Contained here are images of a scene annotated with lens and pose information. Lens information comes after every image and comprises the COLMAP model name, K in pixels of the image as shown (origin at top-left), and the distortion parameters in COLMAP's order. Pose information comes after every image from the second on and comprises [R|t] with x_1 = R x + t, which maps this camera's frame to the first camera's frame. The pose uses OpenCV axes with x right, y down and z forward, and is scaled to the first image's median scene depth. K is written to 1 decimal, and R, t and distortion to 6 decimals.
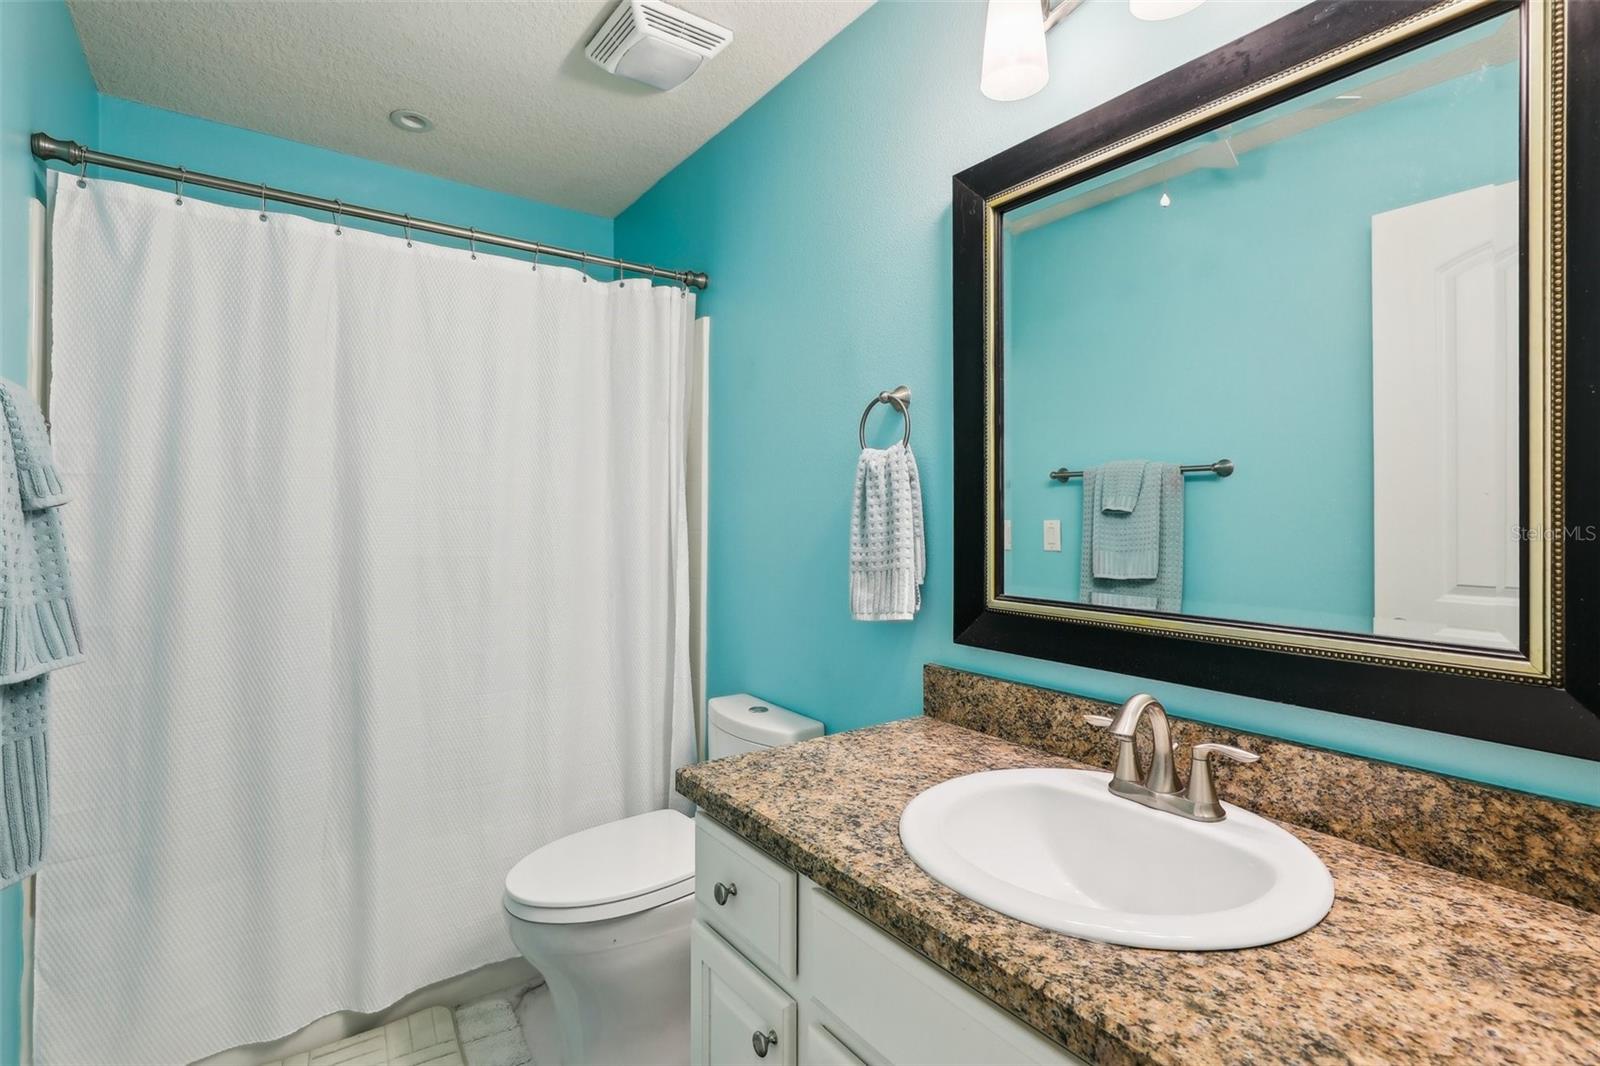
lens RADIAL K [[748.3, 0, 800.6], [0, 748.3, 521.0], [0, 0, 1]] dist [-0.002632, 0.002445]
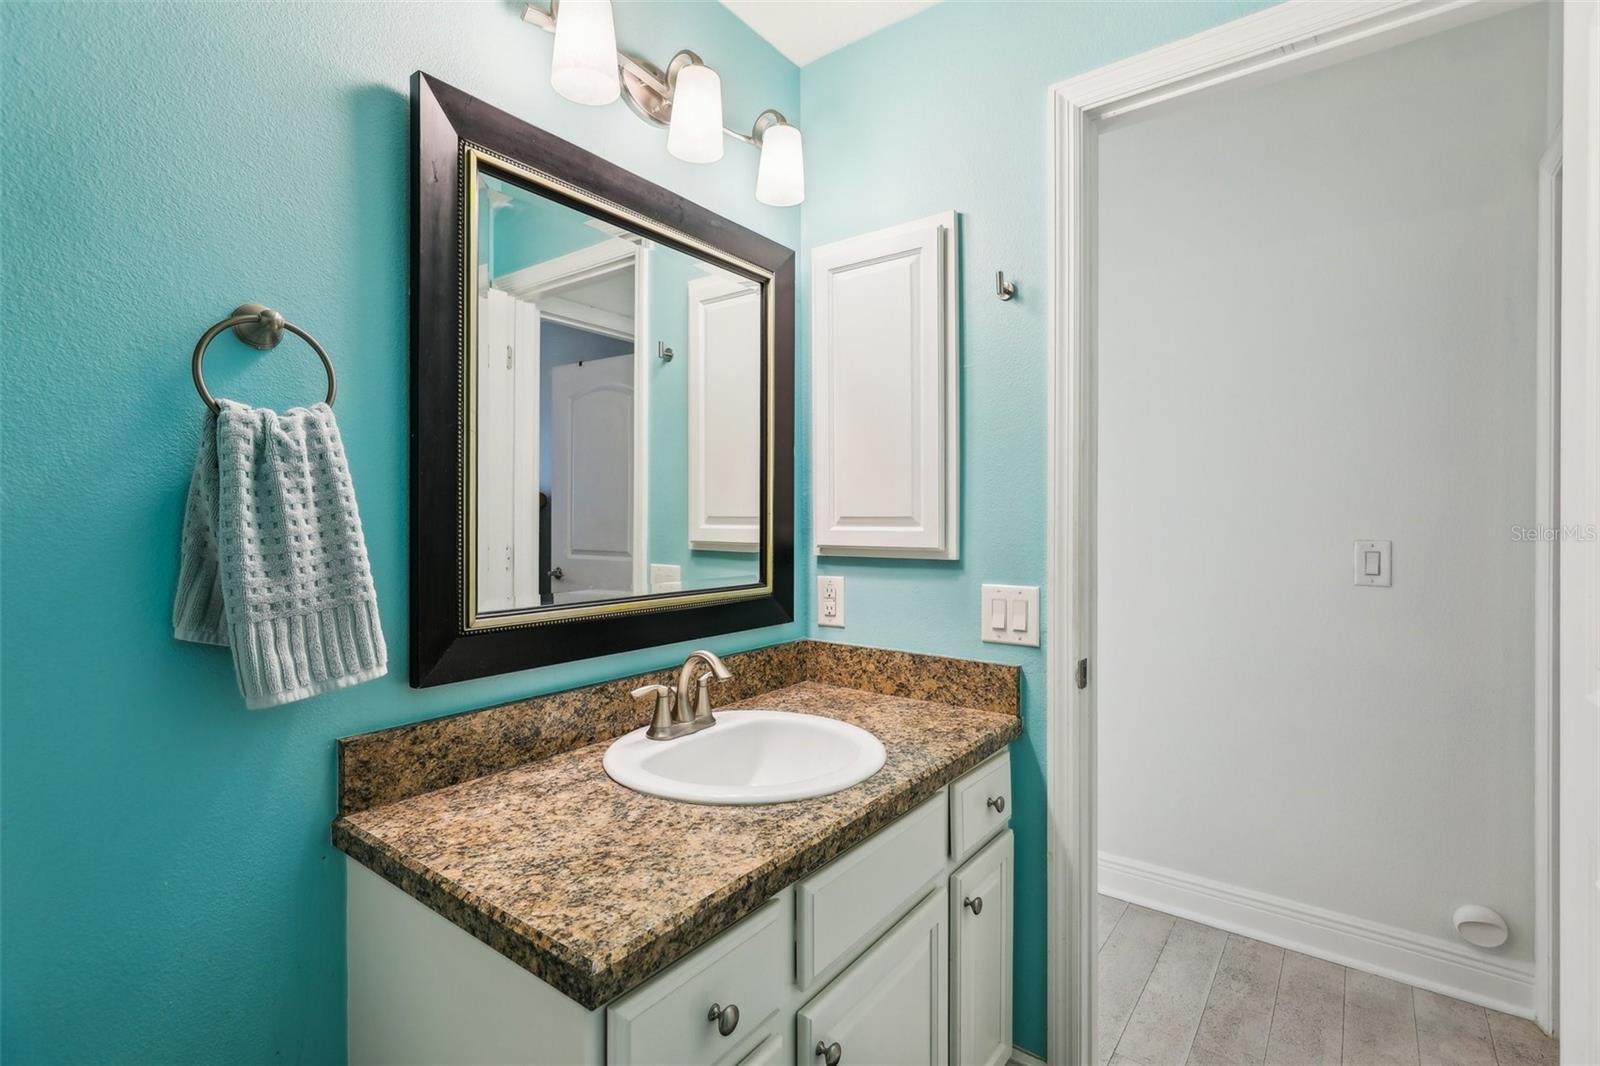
lens RADIAL K [[735.5, 0, 797.4], [0, 735.5, 527.6], [0, 0, 1]] dist [-0.004847, 0.005499]
pose [[-0.284056, -0.013062, 0.958719, -0.825737], [0.004310, 0.999880, 0.014900, -0.013245], [-0.958798, 0.008365, -0.283966, 1.126579]]
